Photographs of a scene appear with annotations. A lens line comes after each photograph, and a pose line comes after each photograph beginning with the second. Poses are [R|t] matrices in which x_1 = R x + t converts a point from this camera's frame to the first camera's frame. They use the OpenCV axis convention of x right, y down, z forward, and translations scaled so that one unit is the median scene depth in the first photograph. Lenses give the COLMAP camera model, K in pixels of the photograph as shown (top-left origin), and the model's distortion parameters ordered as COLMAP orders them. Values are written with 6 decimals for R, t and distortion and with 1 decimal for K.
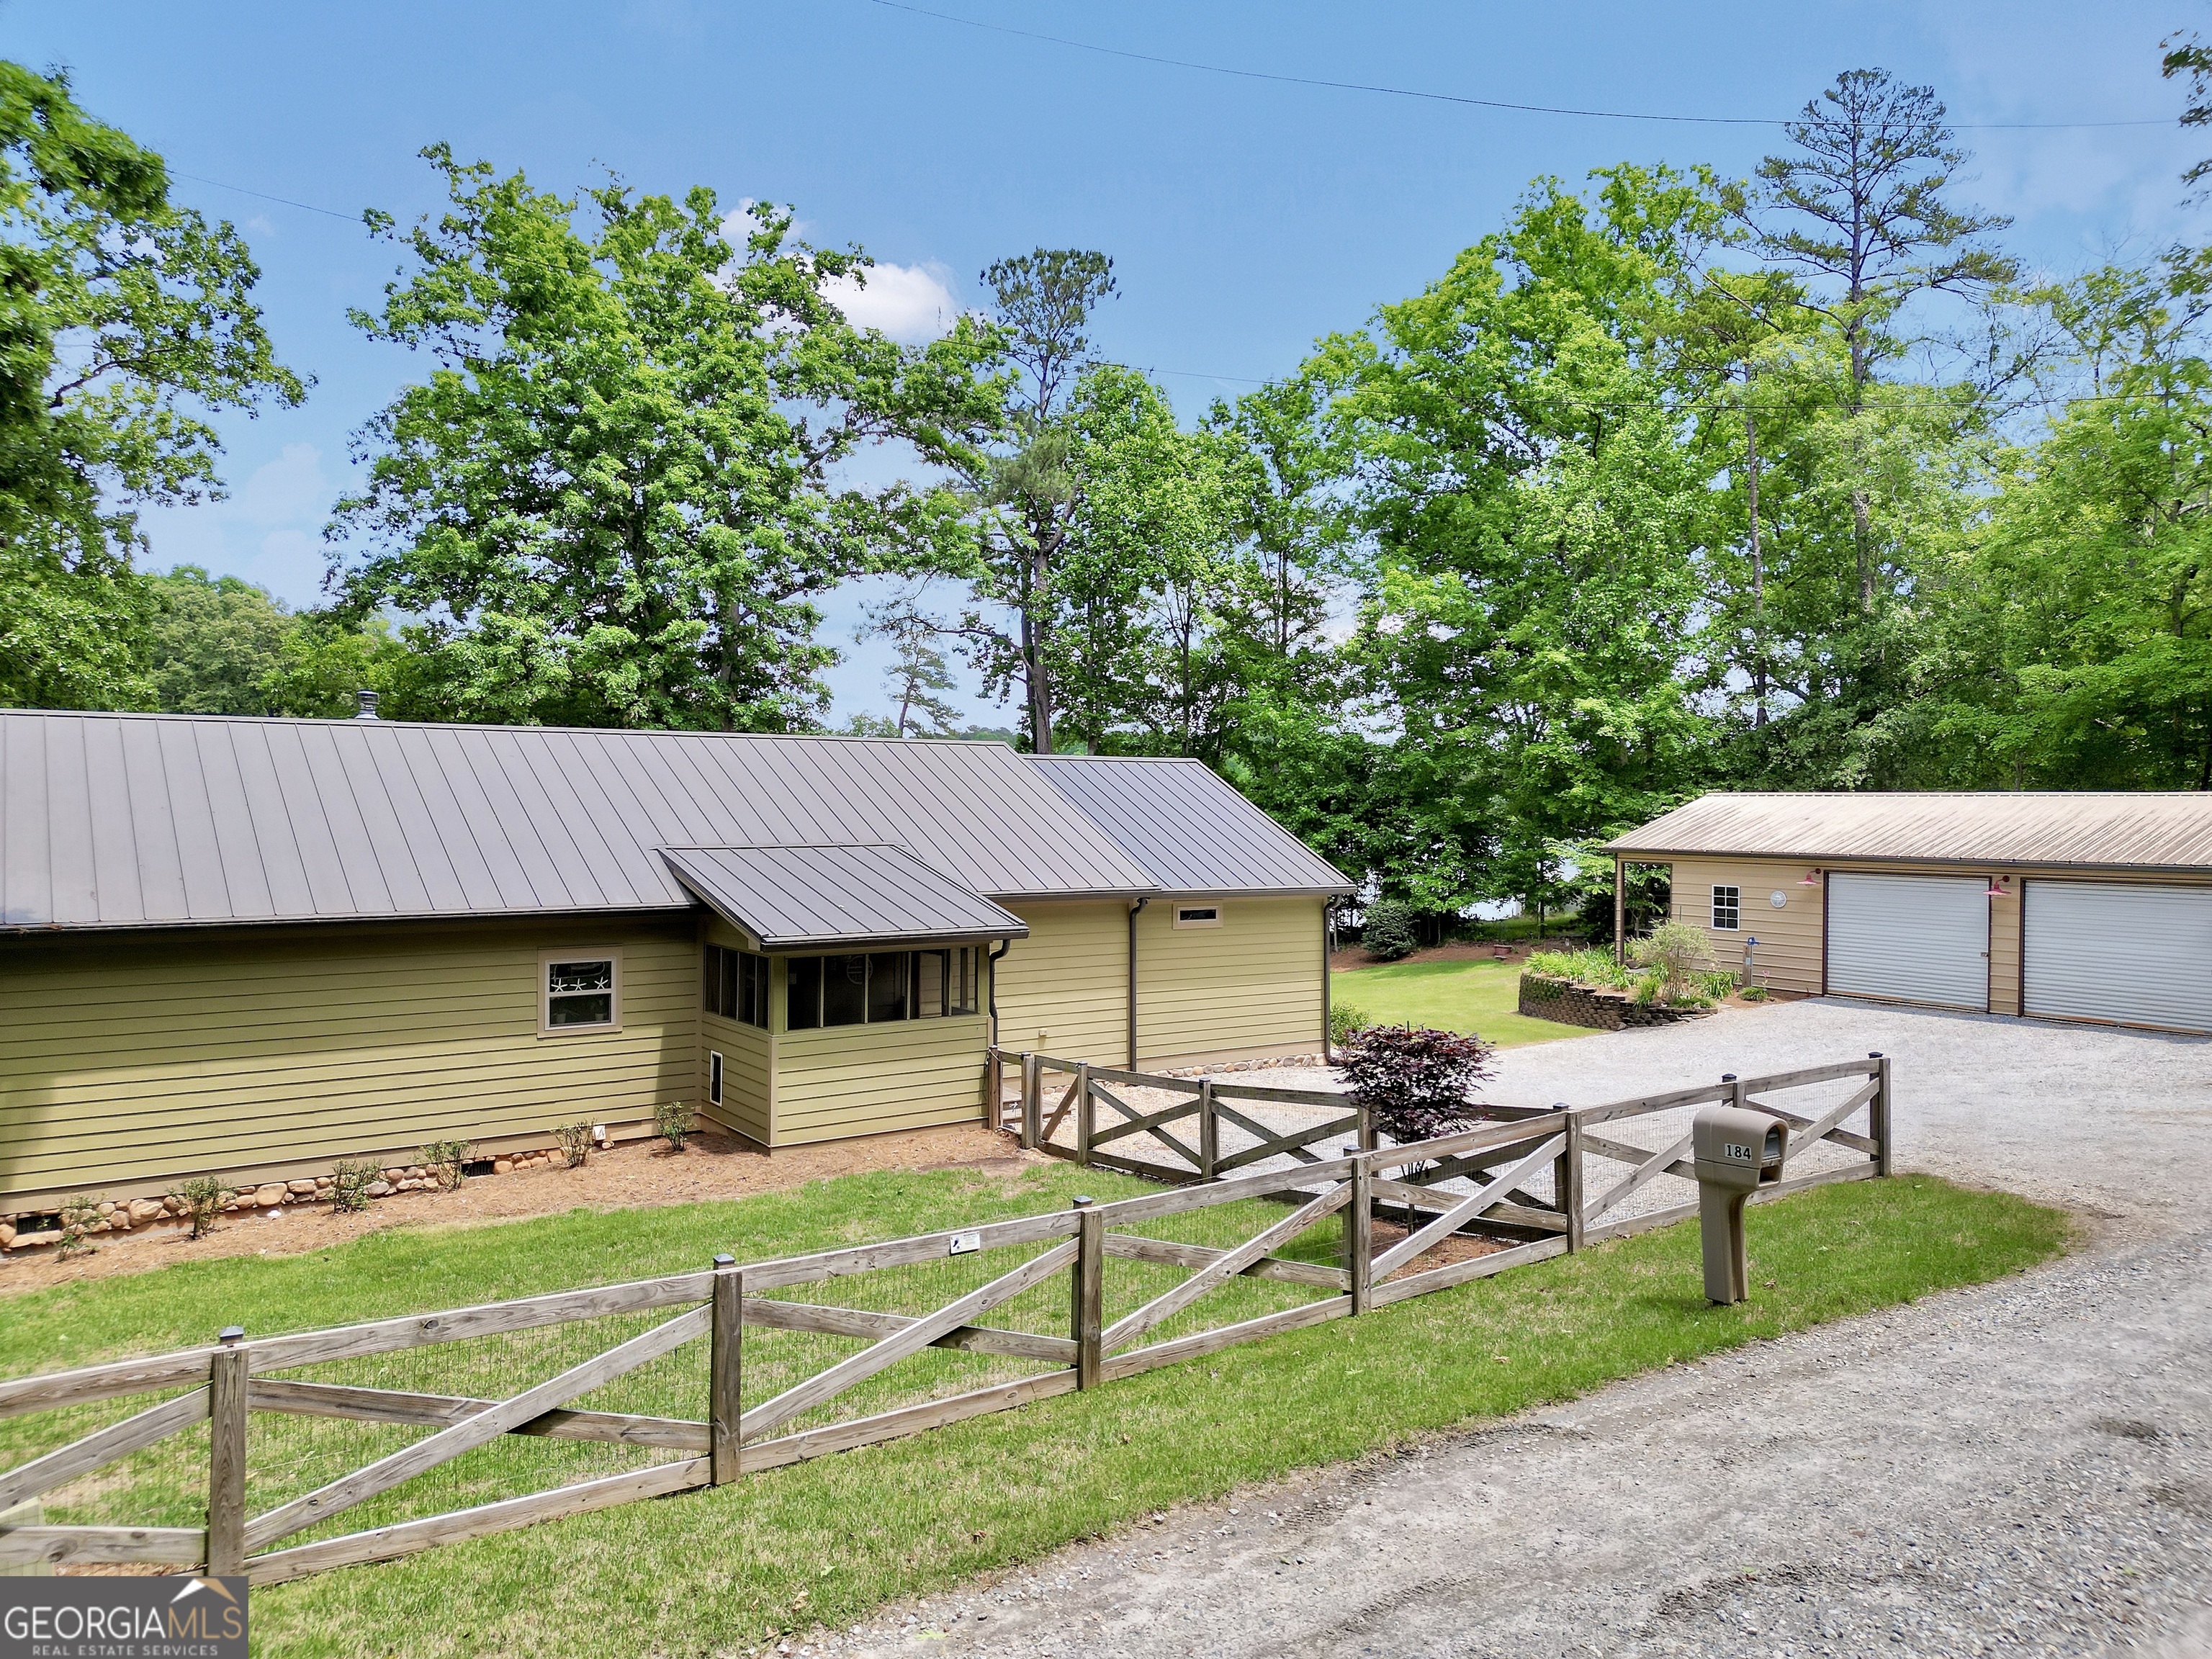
lens RADIAL K [[1570.9, 0, 1106.4], [0, 1570.9, 795.2], [0, 0, 1]] dist [0.086651, -0.077480]
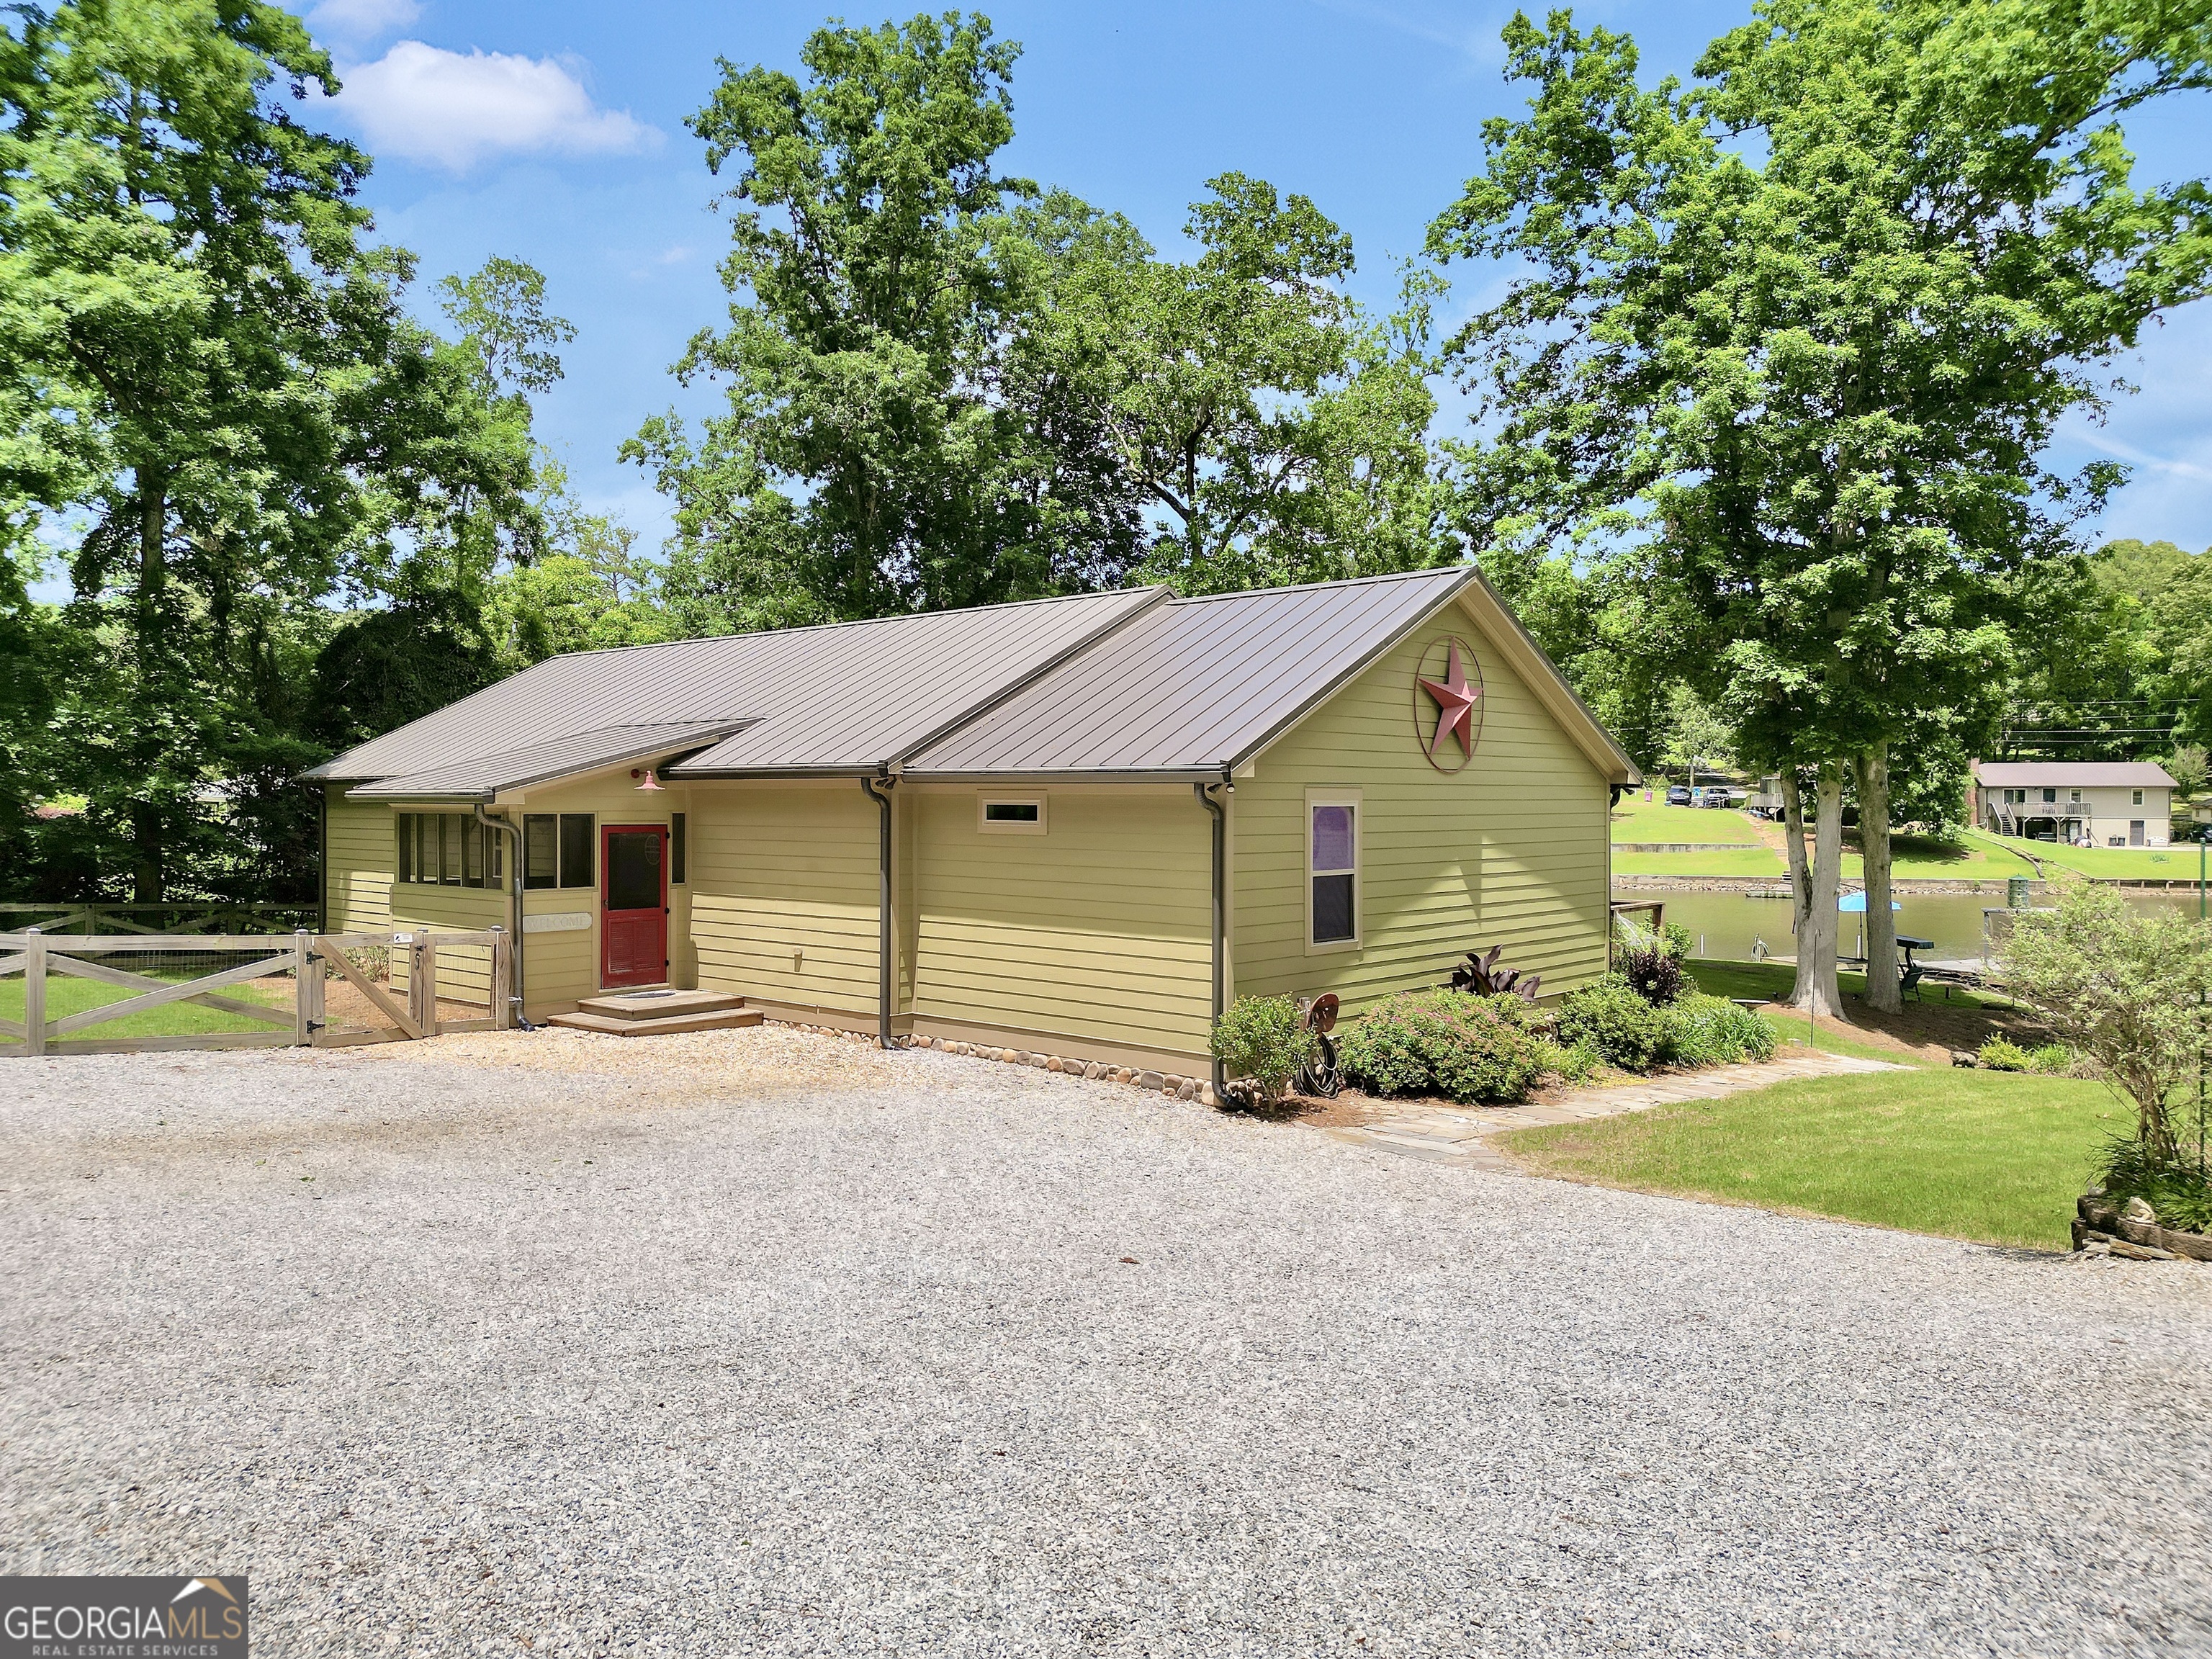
lens RADIAL K [[1562.2, 0, 1106.3], [0, 1562.2, 822.4], [0, 0, 1]] dist [0.083081, -0.076686]
pose [[0.249006, 0.009319, -0.968457, 0.567232], [0.004856, 0.999929, 0.010870, 0.061373], [0.968490, -0.007409, 0.248943, 0.737217]]
